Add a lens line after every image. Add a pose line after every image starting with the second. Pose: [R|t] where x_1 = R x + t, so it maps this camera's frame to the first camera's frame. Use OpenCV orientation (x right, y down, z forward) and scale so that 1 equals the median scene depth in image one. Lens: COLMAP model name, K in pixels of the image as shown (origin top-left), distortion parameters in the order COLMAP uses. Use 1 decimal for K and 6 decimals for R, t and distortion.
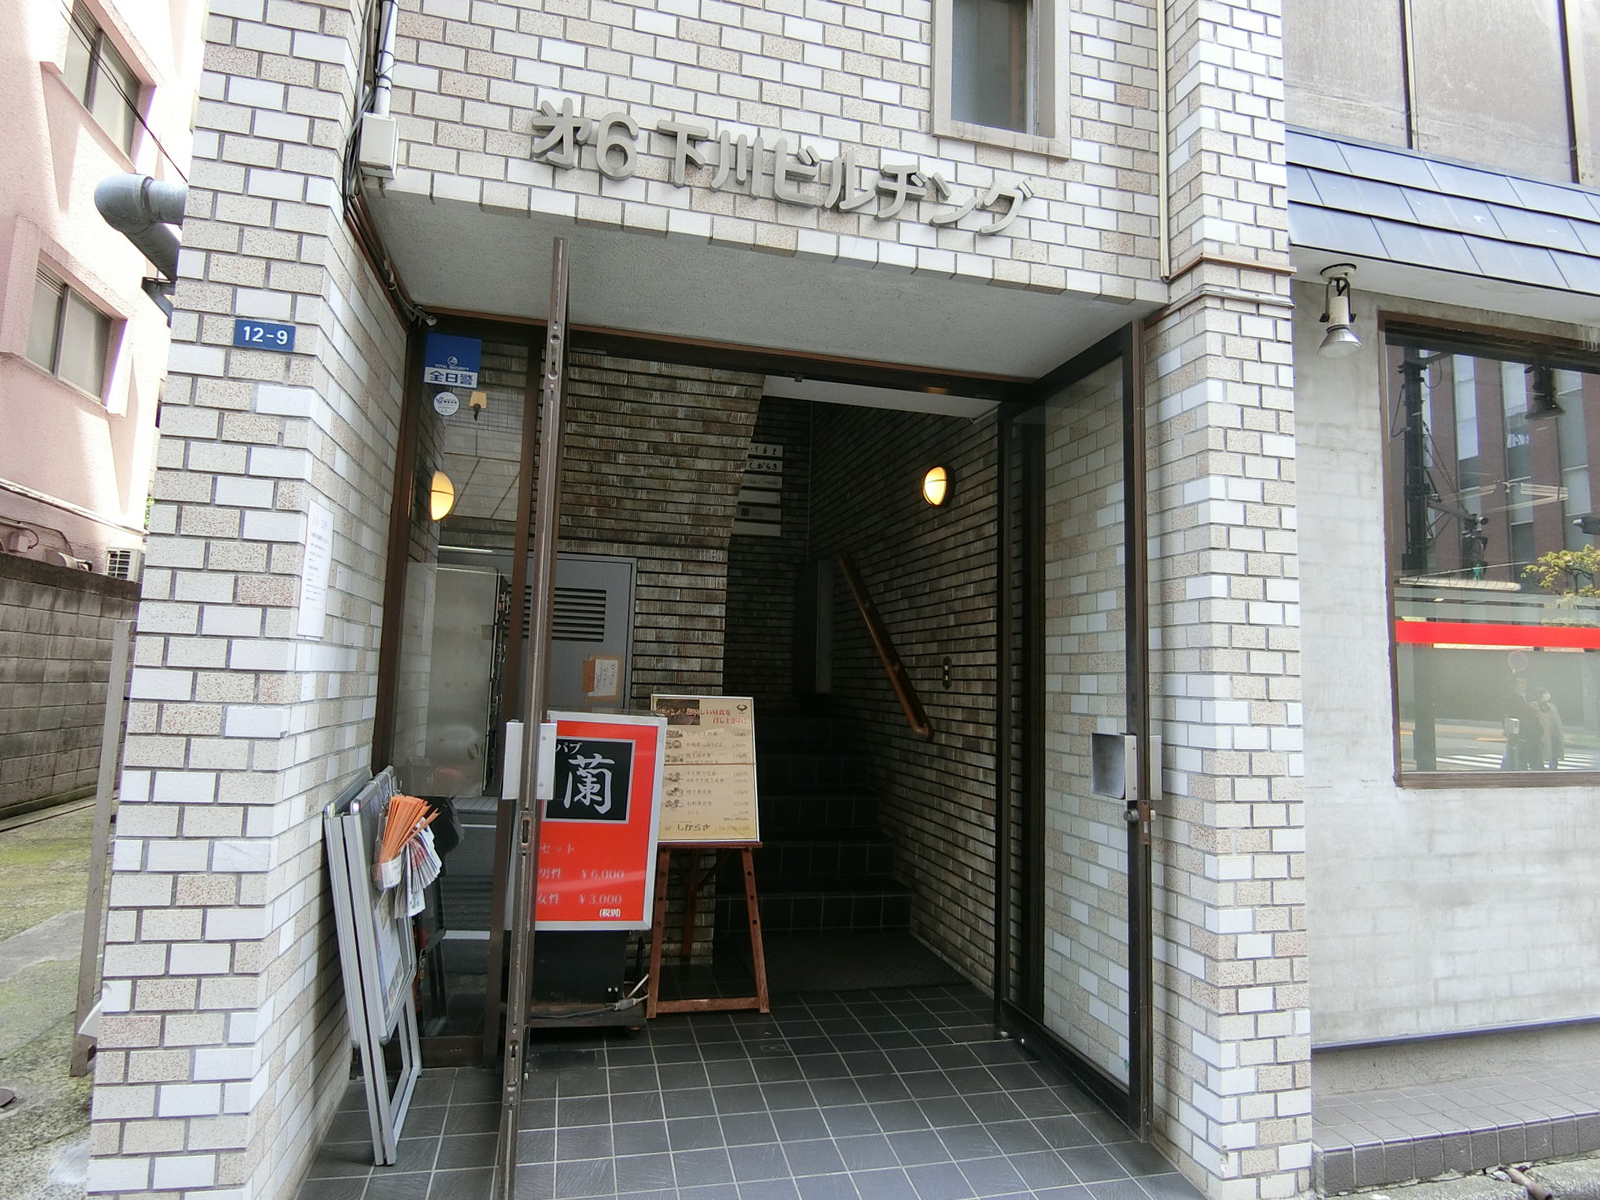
lens RADIAL K [[888.0, 0, 793.0], [0, 888.0, 595.4], [0, 0, 1]] dist [-0.017698, -0.003339]
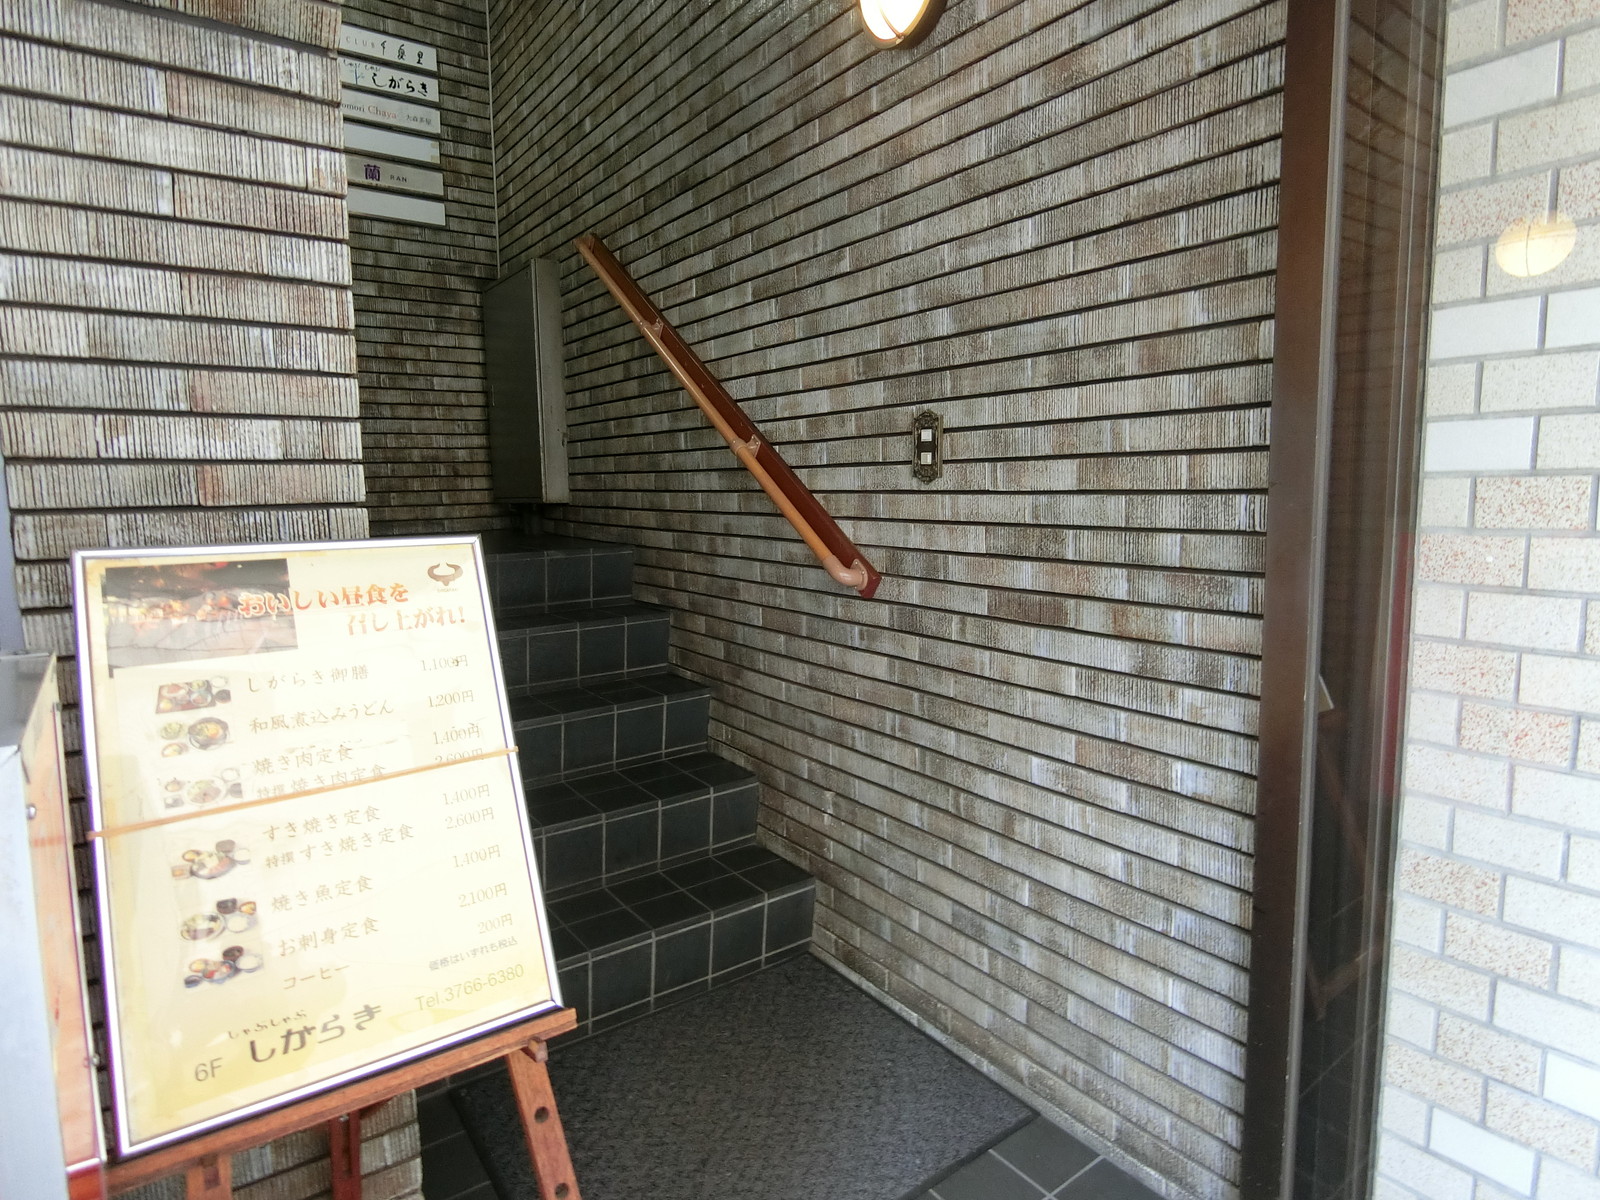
lens RADIAL K [[888.0, 0, 814.0], [0, 888.0, 585.3], [0, 0, 1]] dist [-0.017698, -0.003339]
pose [[0.920785, -0.087362, 0.380161, -0.045717], [0.003696, 0.976507, 0.215452, 0.051991], [-0.390052, -0.196980, 0.899477, 0.535325]]
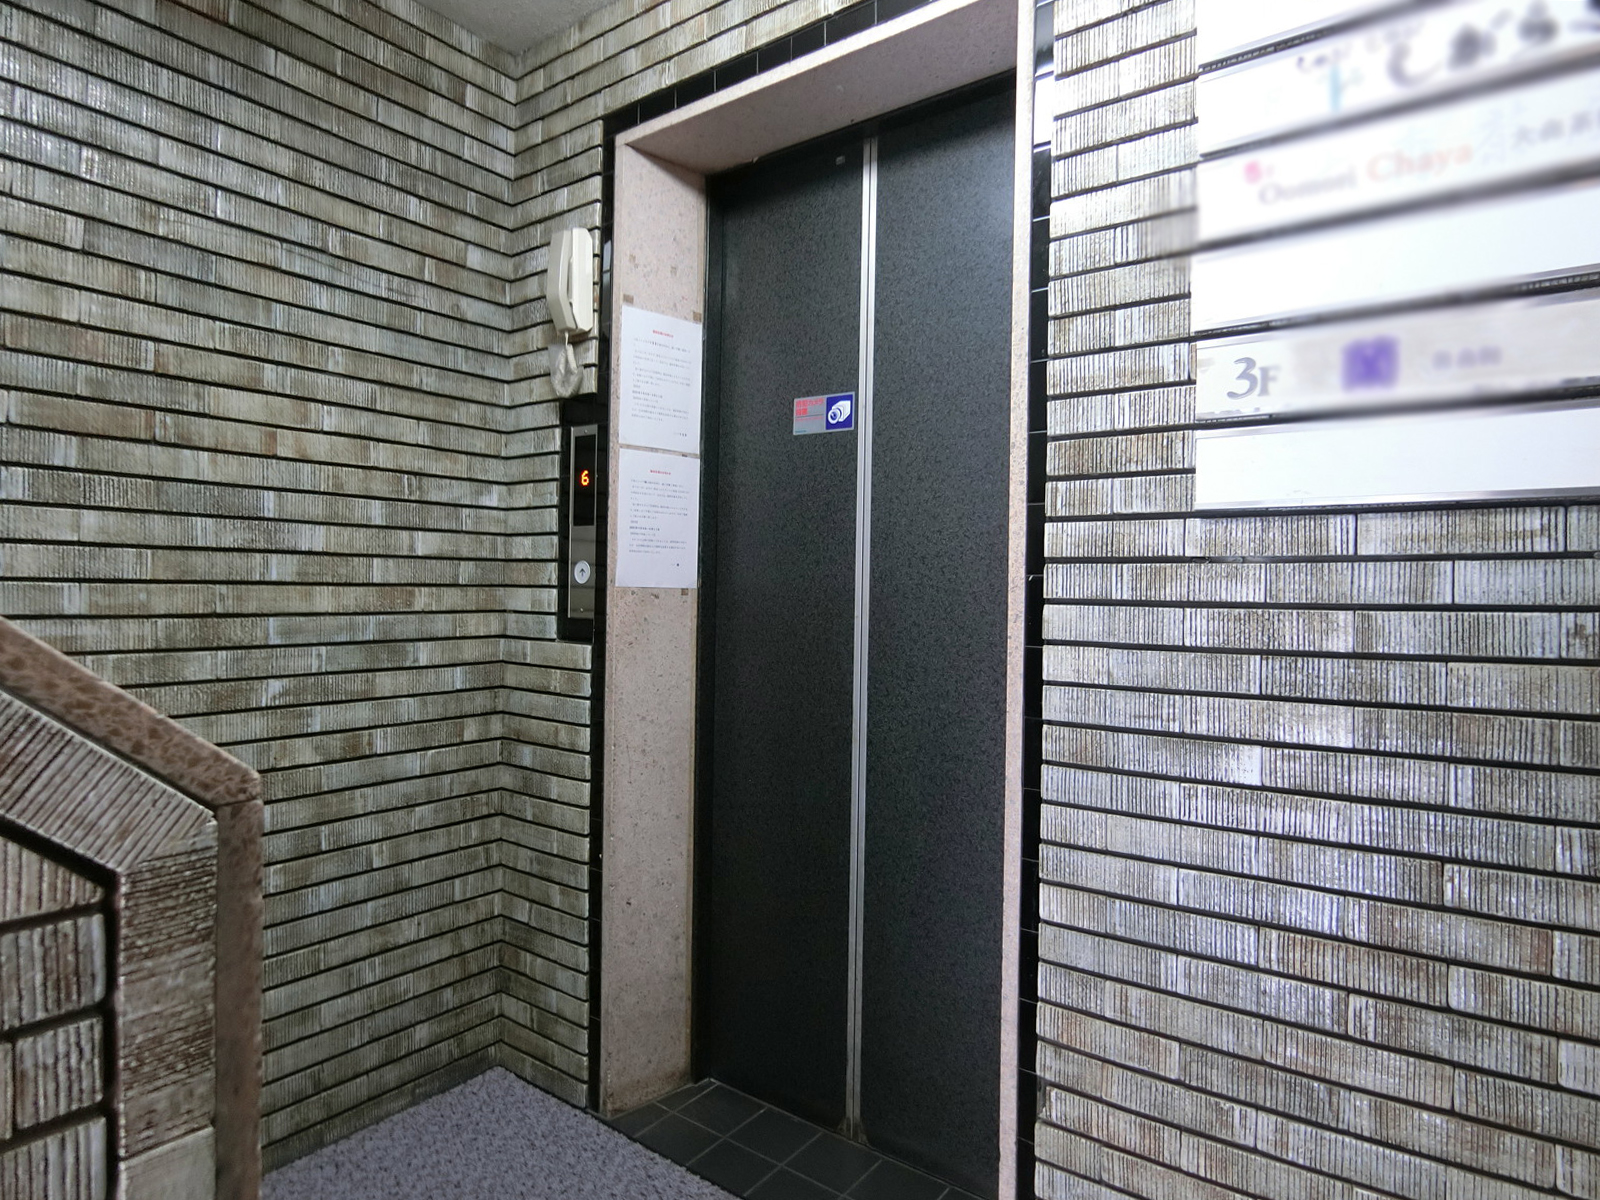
lens RADIAL K [[888.0, 0, 799.7], [0, 888.0, 594.7], [0, 0, 1]] dist [-0.017698, -0.003339]
pose [[0.644457, -0.023864, -0.764268, 0.004139], [0.081758, 0.995934, 0.037843, -0.094713], [0.760257, -0.086873, 0.643787, 1.168094]]
